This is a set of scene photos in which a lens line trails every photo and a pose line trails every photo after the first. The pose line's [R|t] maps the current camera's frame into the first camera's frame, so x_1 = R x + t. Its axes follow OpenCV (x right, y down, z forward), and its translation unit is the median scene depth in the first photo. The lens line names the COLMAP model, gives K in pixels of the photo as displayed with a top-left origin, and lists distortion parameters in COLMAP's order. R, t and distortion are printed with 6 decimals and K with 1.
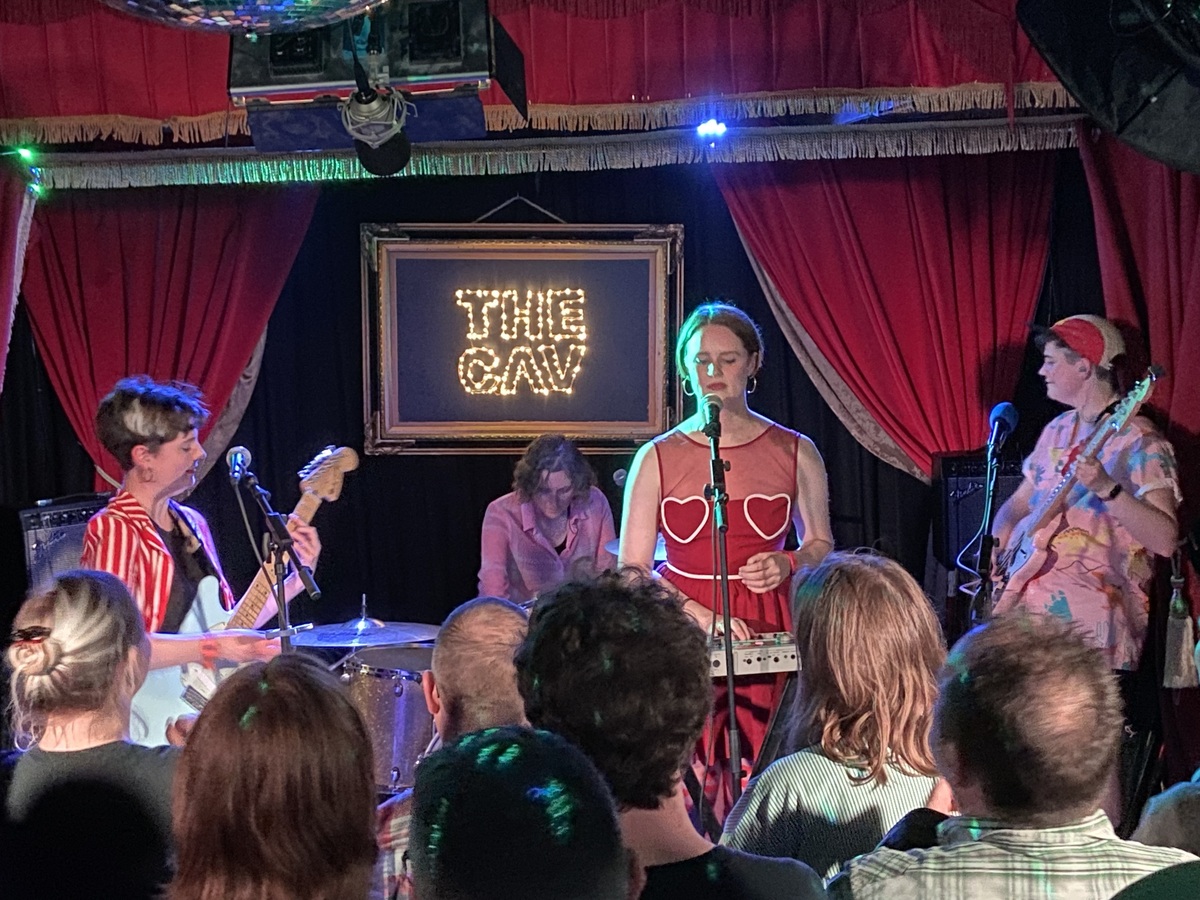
lens RADIAL K [[1852.9, 0, 604.8], [0, 1852.9, 445.6], [0, 0, 1]] dist [0.100560, 0.000000]
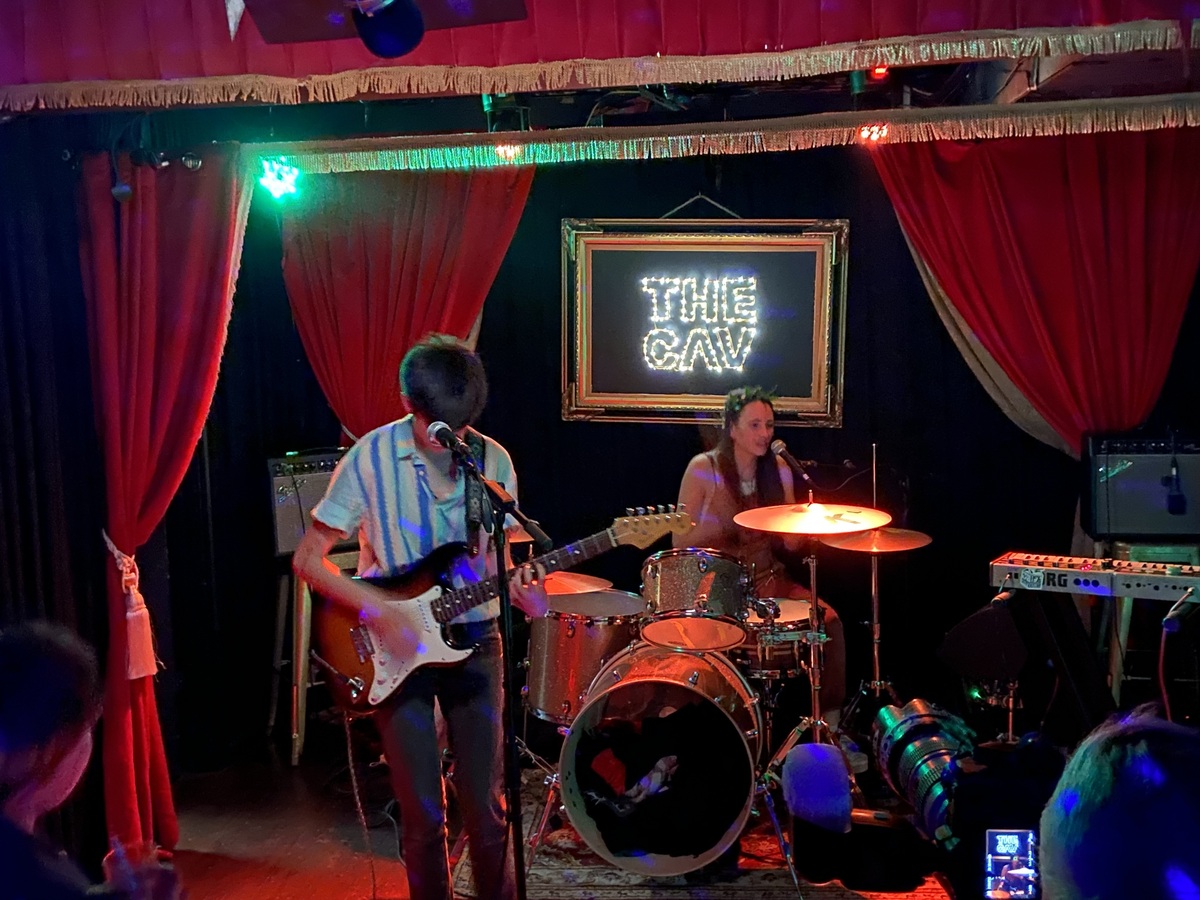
lens RADIAL K [[1312.8, 0, 588.9], [0, 1312.8, 450.4], [0, 0, 1]] dist [0.064157, 0.000000]
pose [[0.983396, 0.029426, -0.179072, 0.034961], [-0.026151, 0.999445, 0.020625, 0.006019], [0.179579, -0.015600, 0.983620, 0.200474]]
